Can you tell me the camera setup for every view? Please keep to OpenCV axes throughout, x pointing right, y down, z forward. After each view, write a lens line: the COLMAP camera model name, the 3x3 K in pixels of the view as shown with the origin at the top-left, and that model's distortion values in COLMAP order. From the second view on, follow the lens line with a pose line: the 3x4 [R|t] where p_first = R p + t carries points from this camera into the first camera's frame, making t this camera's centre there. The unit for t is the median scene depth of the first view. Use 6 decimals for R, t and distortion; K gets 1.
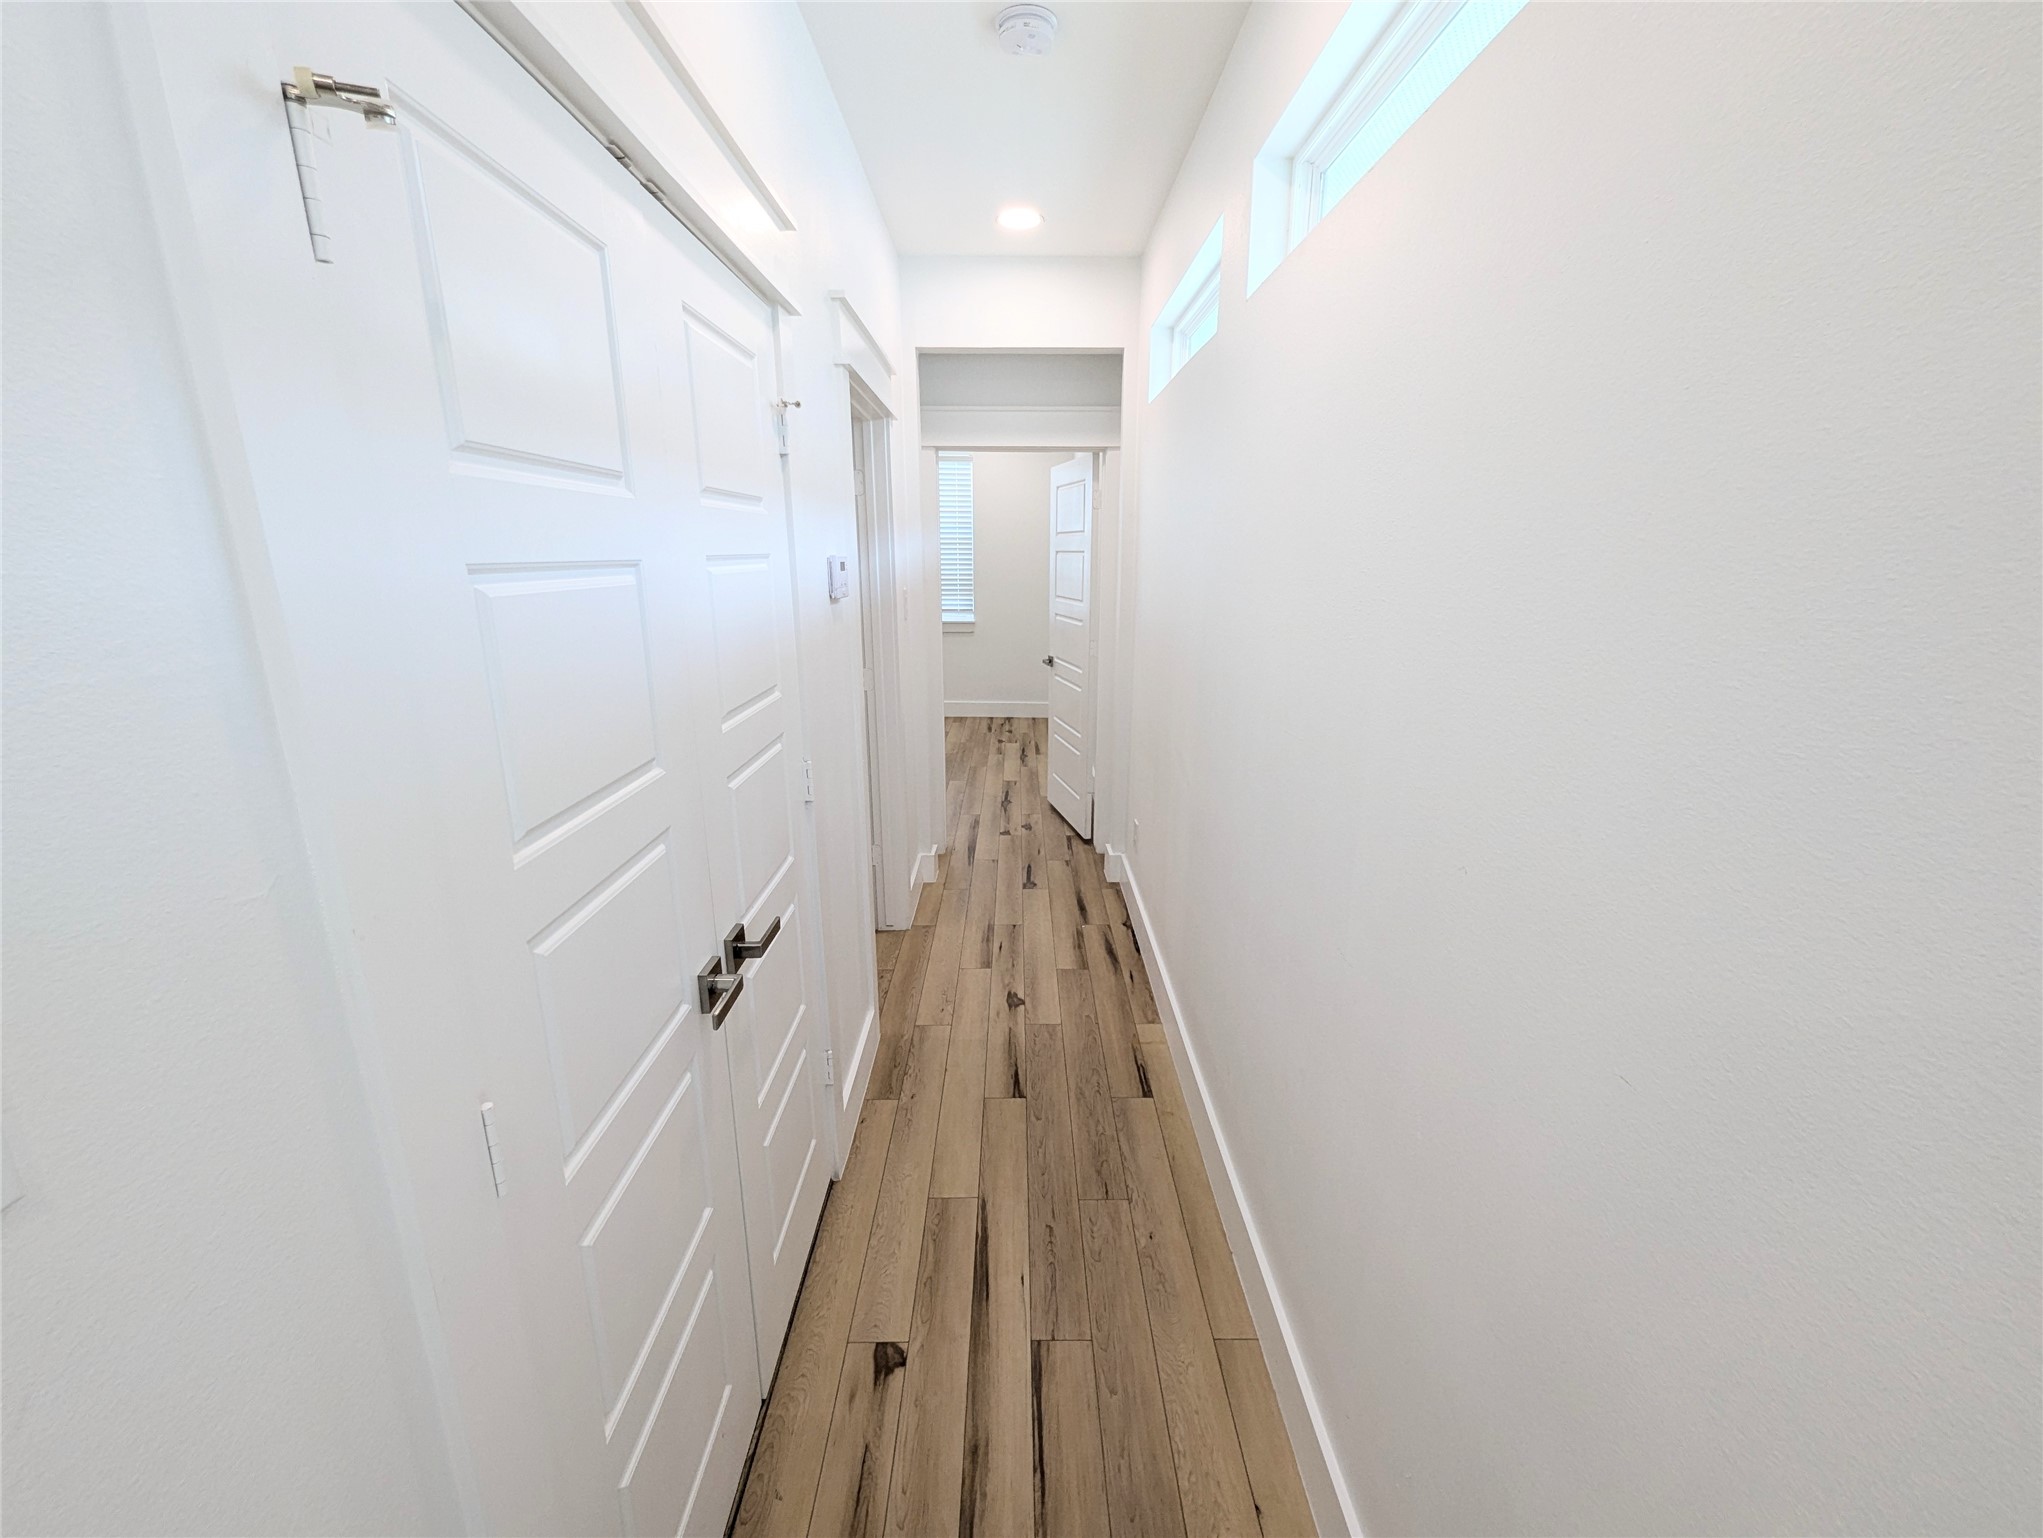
lens RADIAL K [[852.9, 0, 1020.5], [0, 852.9, 772.9], [0, 0, 1]] dist [0.003350, -0.000854]
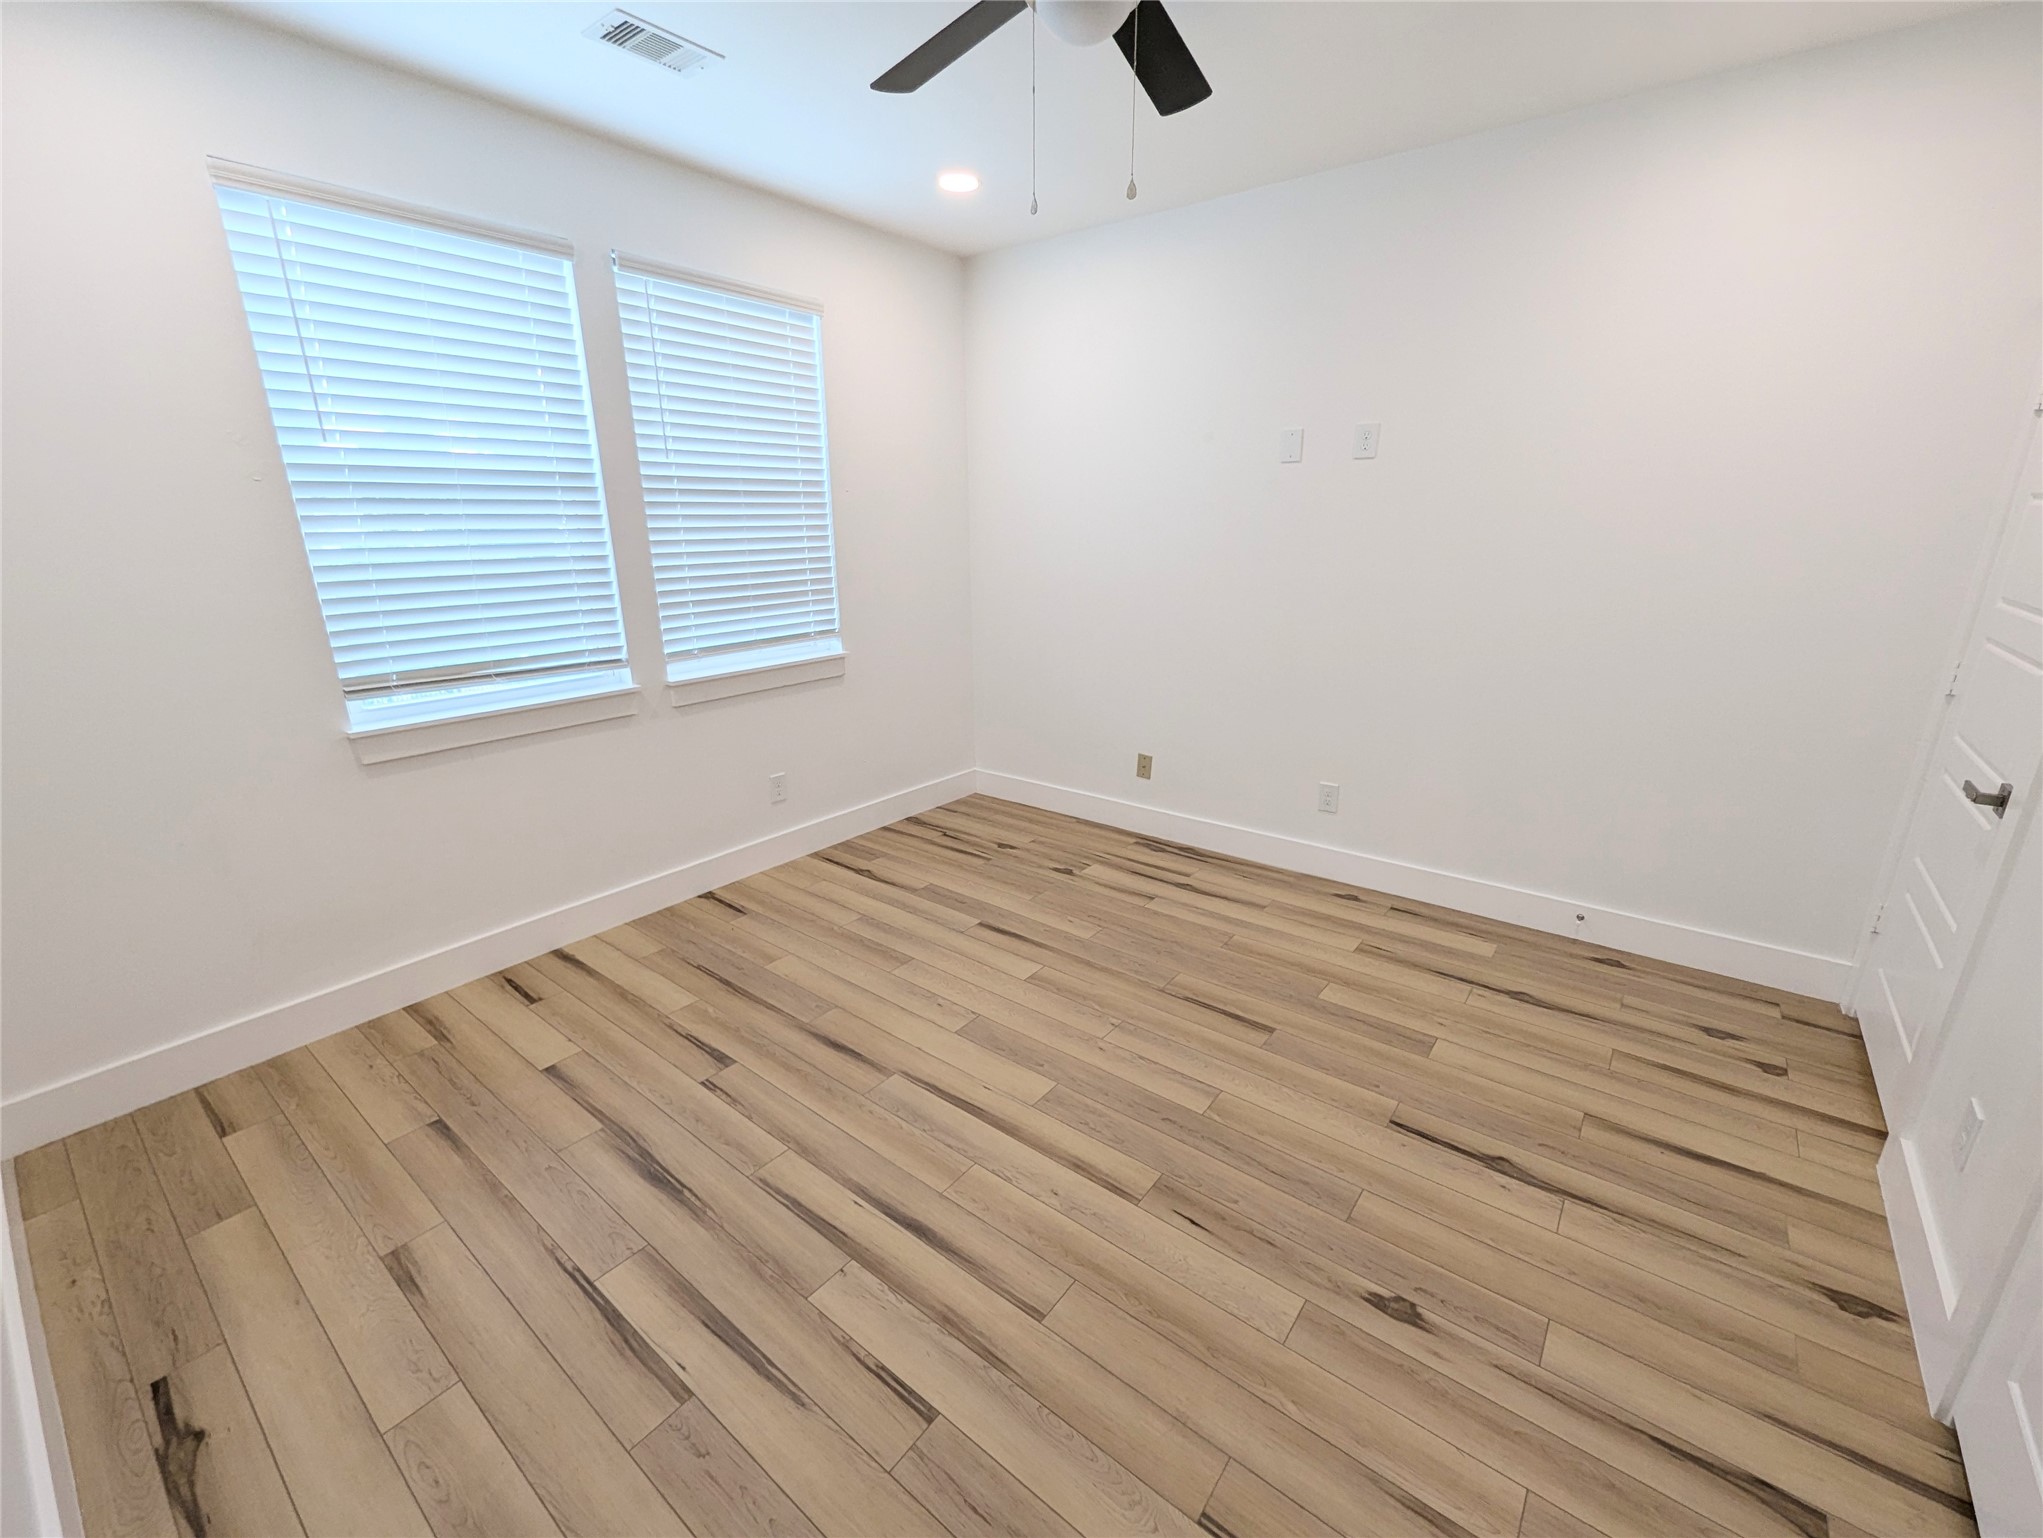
lens RADIAL K [[852.9, 0, 1019.5], [0, 852.9, 766.8], [0, 0, 1]] dist [0.003350, -0.000854]
pose [[0.632581, -0.227035, 0.740470, -0.577325], [0.210358, 0.970495, 0.117854, -0.231917], [-0.745380, 0.081211, 0.661675, 0.920649]]
